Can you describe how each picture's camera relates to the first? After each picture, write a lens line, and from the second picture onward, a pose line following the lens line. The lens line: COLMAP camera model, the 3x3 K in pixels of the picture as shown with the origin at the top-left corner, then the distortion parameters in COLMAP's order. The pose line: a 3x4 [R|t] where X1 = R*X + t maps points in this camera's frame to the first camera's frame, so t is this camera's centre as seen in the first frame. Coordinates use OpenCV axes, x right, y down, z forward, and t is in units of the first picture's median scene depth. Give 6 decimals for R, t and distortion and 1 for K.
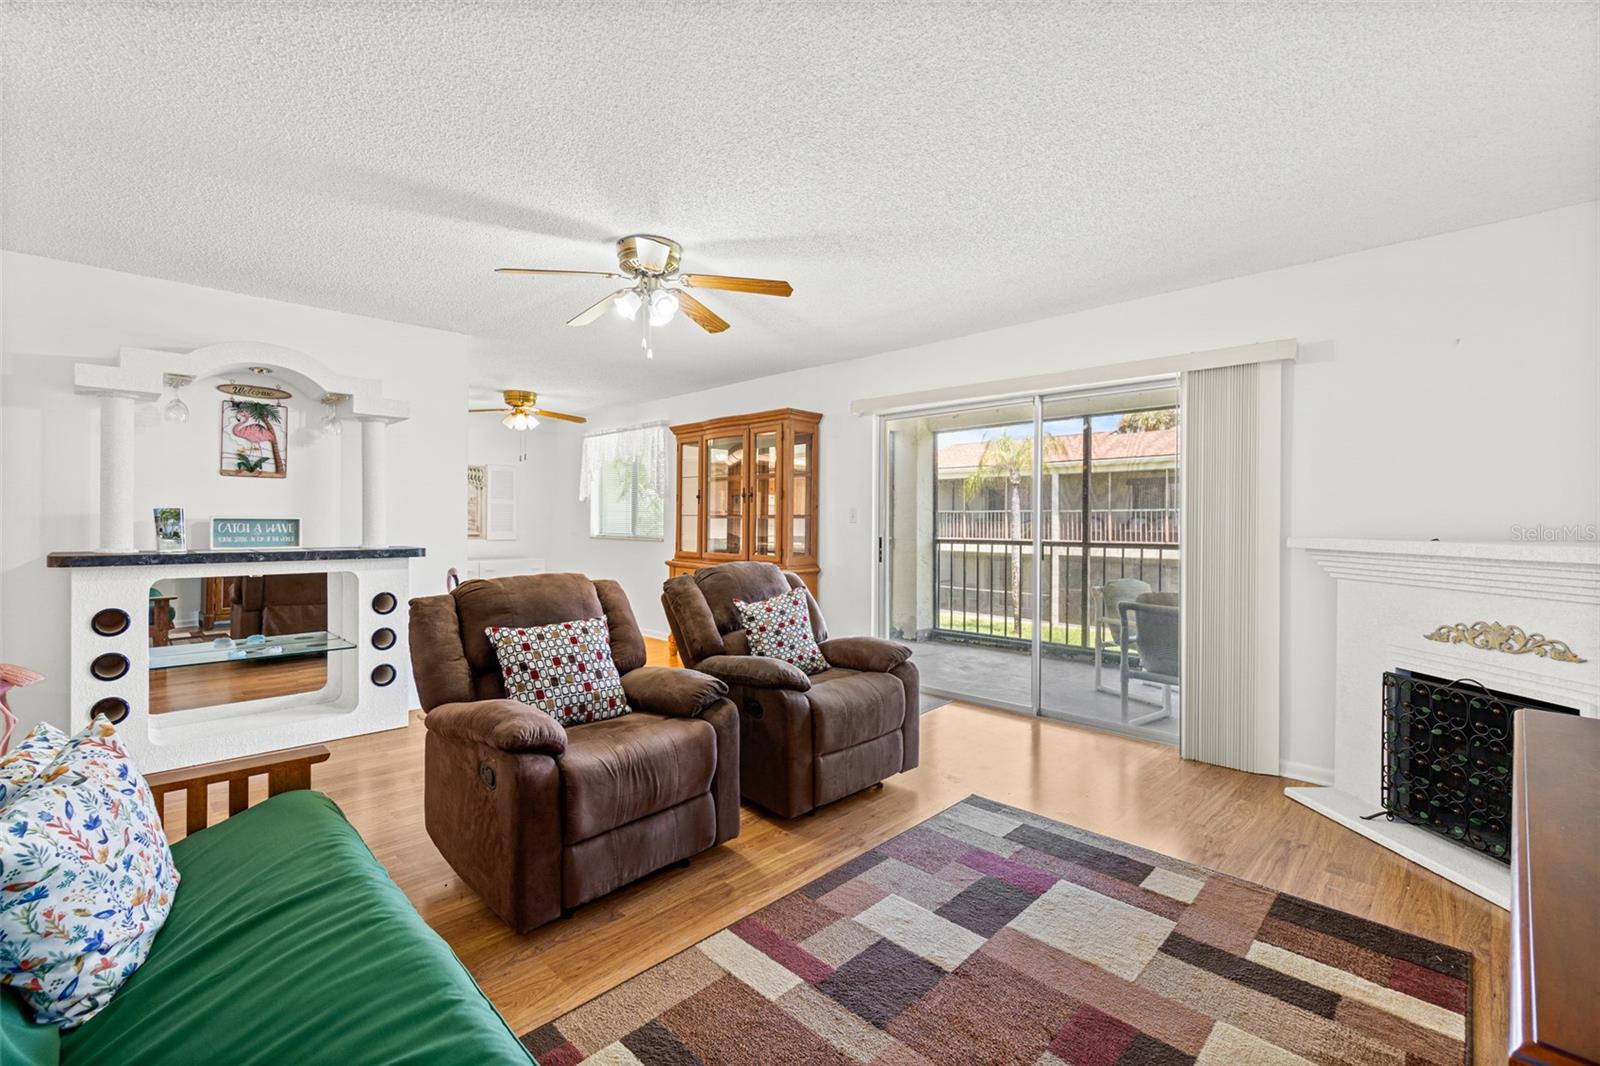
lens RADIAL K [[695.6, 0, 789.5], [0, 695.6, 525.8], [0, 0, 1]] dist [-0.004211, 0.000018]
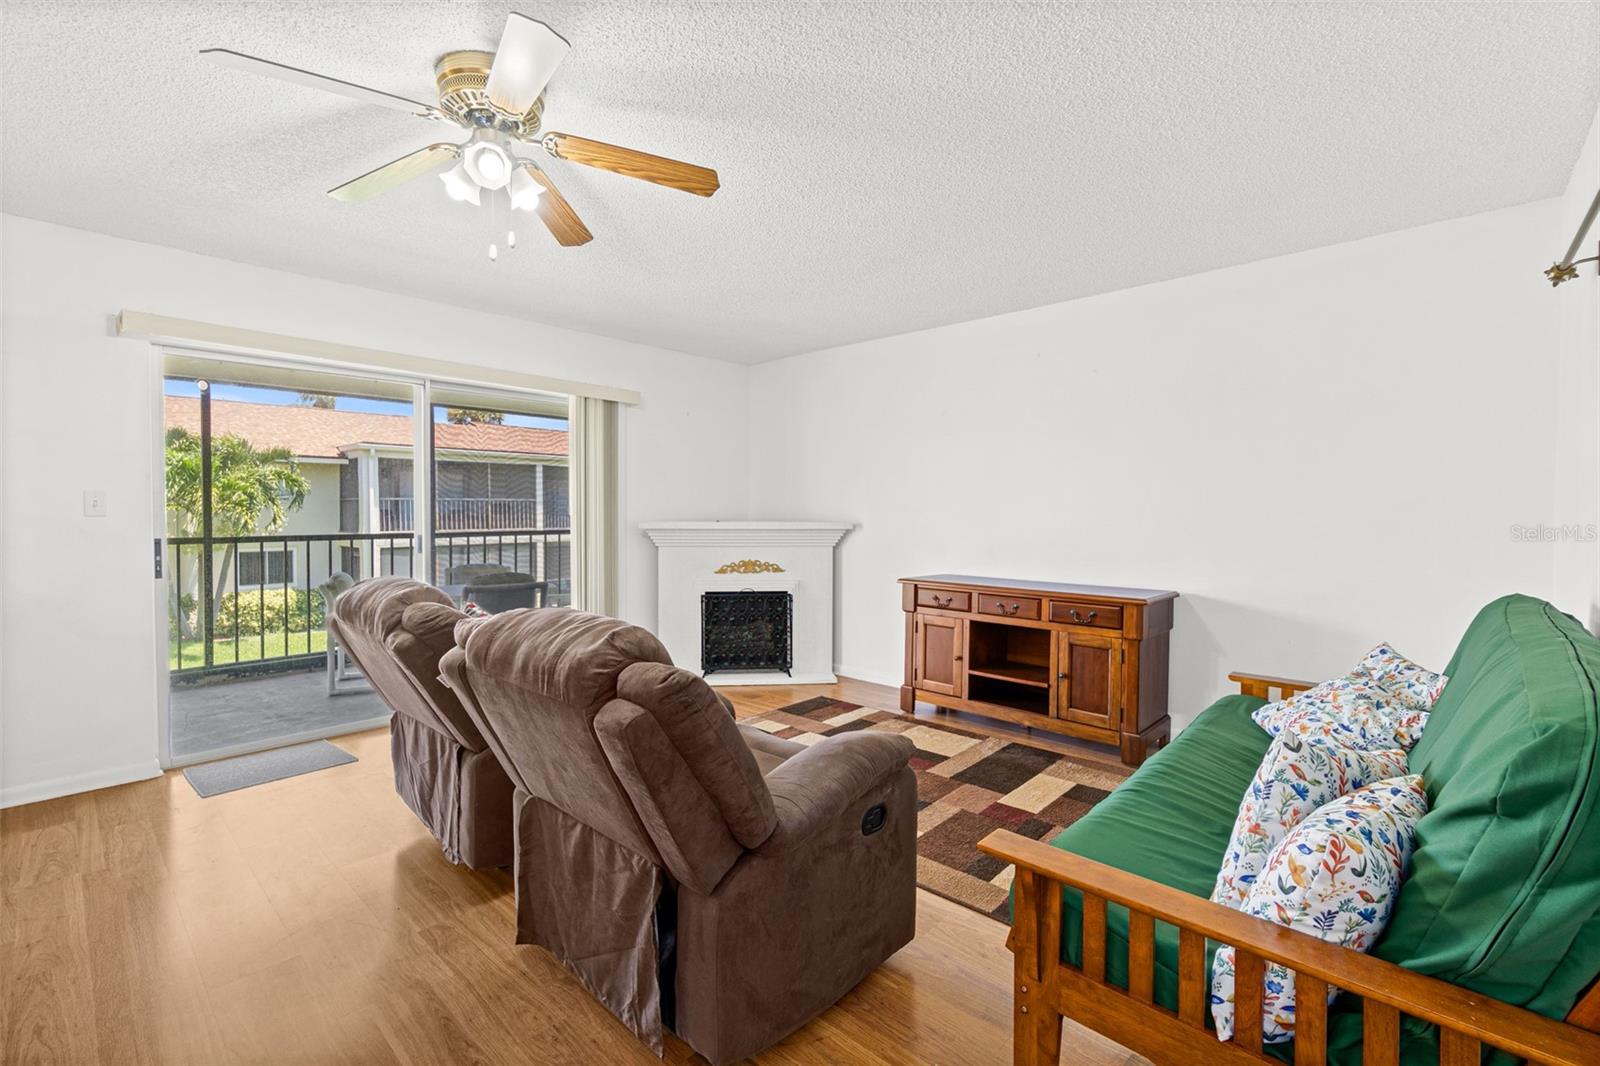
lens RADIAL K [[695.6, 0, 789.0], [0, 695.6, 527.2], [0, 0, 1]] dist [-0.004211, 0.000018]
pose [[-0.030039, -0.029623, 0.999110, -0.715540], [0.003272, 0.999552, 0.029735, -0.013404], [-0.999543, 0.004163, -0.029929, 0.626073]]
